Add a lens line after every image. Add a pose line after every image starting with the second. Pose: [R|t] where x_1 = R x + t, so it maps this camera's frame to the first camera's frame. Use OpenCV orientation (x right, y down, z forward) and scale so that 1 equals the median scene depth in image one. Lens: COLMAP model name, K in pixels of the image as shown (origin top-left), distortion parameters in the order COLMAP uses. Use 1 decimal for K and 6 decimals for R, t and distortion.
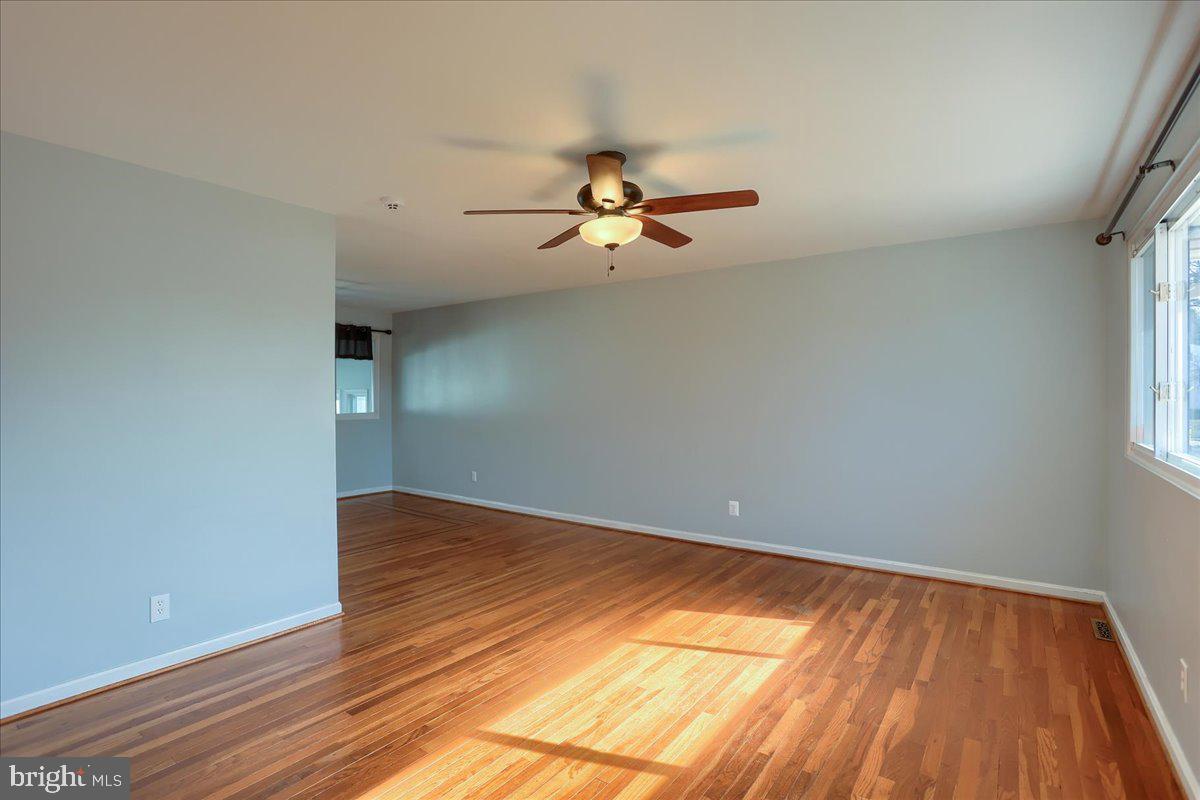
lens RADIAL K [[595.1, 0, 593.5], [0, 595.1, 395.0], [0, 0, 1]] dist [-0.079820, 0.035599]
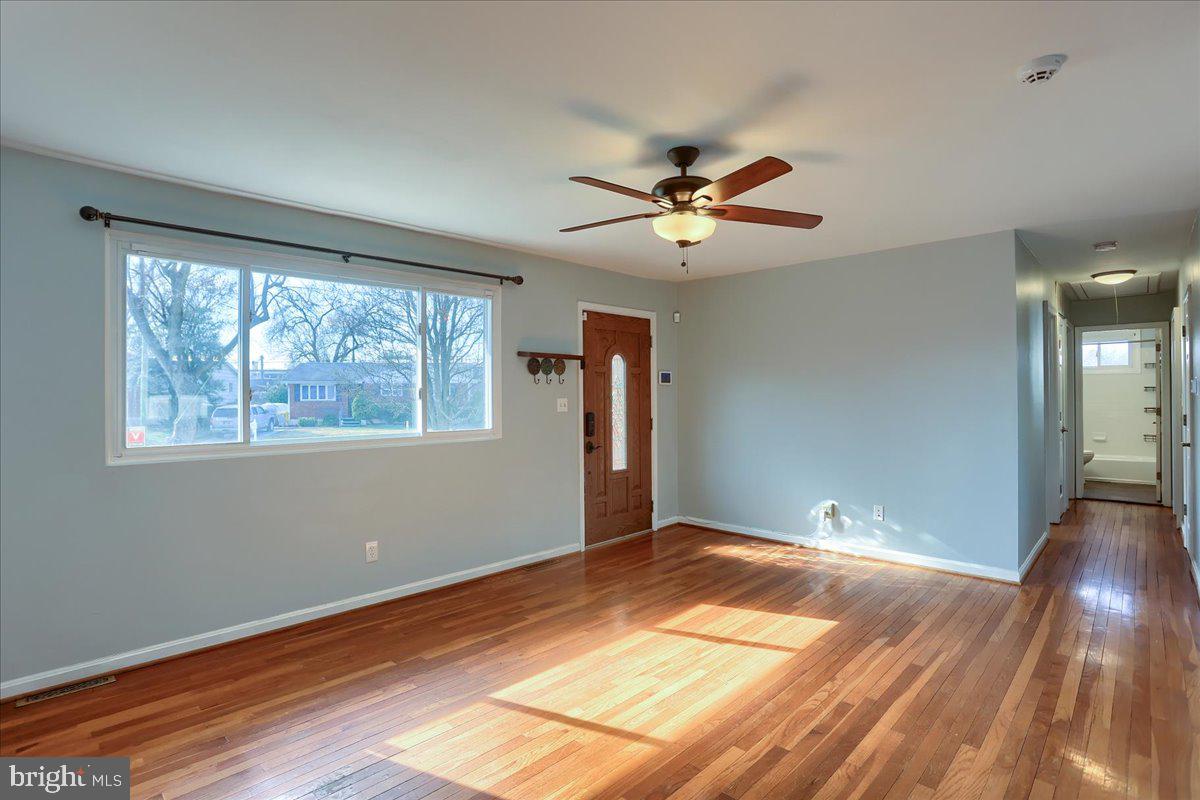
lens RADIAL K [[595.1, 0, 593.5], [0, 595.1, 395.0], [0, 0, 1]] dist [-0.079820, 0.035599]
pose [[-0.991815, 0.008250, 0.127413, 0.054989], [0.008826, 0.999953, 0.003961, -0.002018], [-0.127374, 0.005053, -0.991842, 1.864007]]
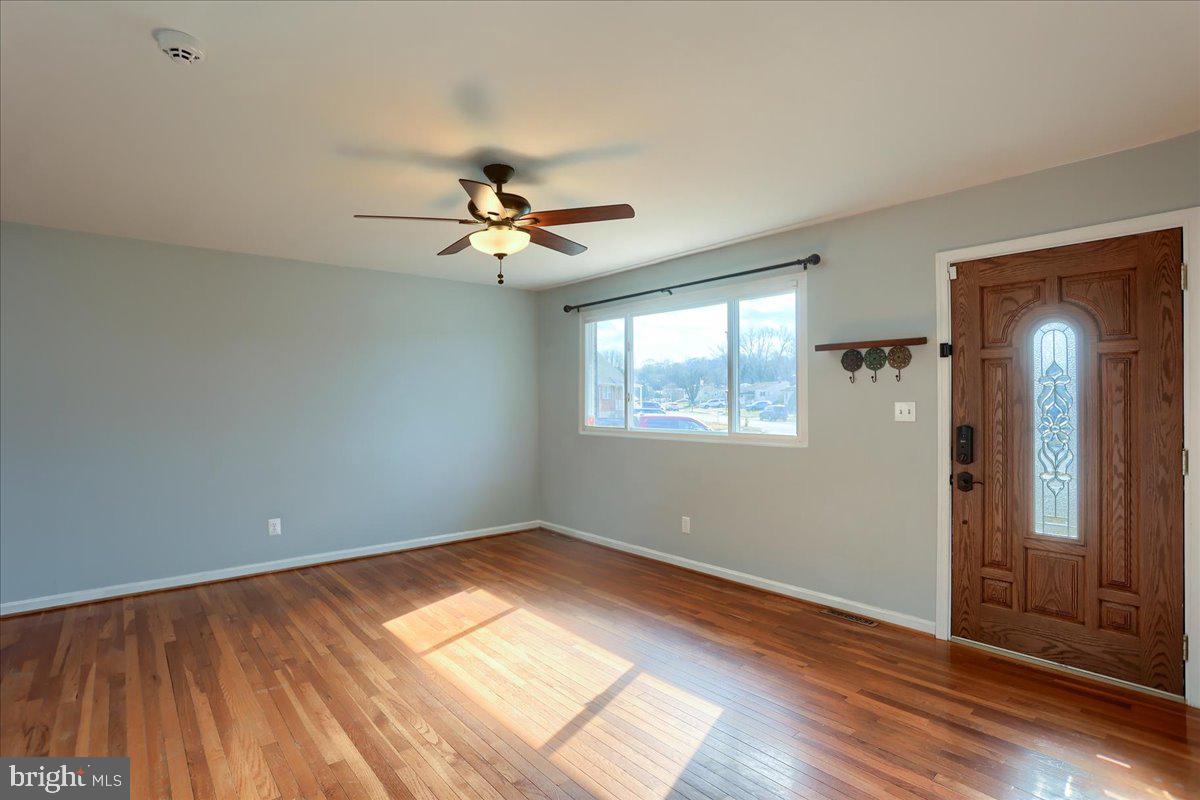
lens RADIAL K [[595.1, 0, 593.5], [0, 595.1, 395.0], [0, 0, 1]] dist [-0.079820, 0.035599]
pose [[0.226314, 0.007760, 0.974023, -0.890140], [0.007584, 0.999924, -0.009728, 0.005945], [-0.974025, 0.009589, 0.226238, 0.557909]]
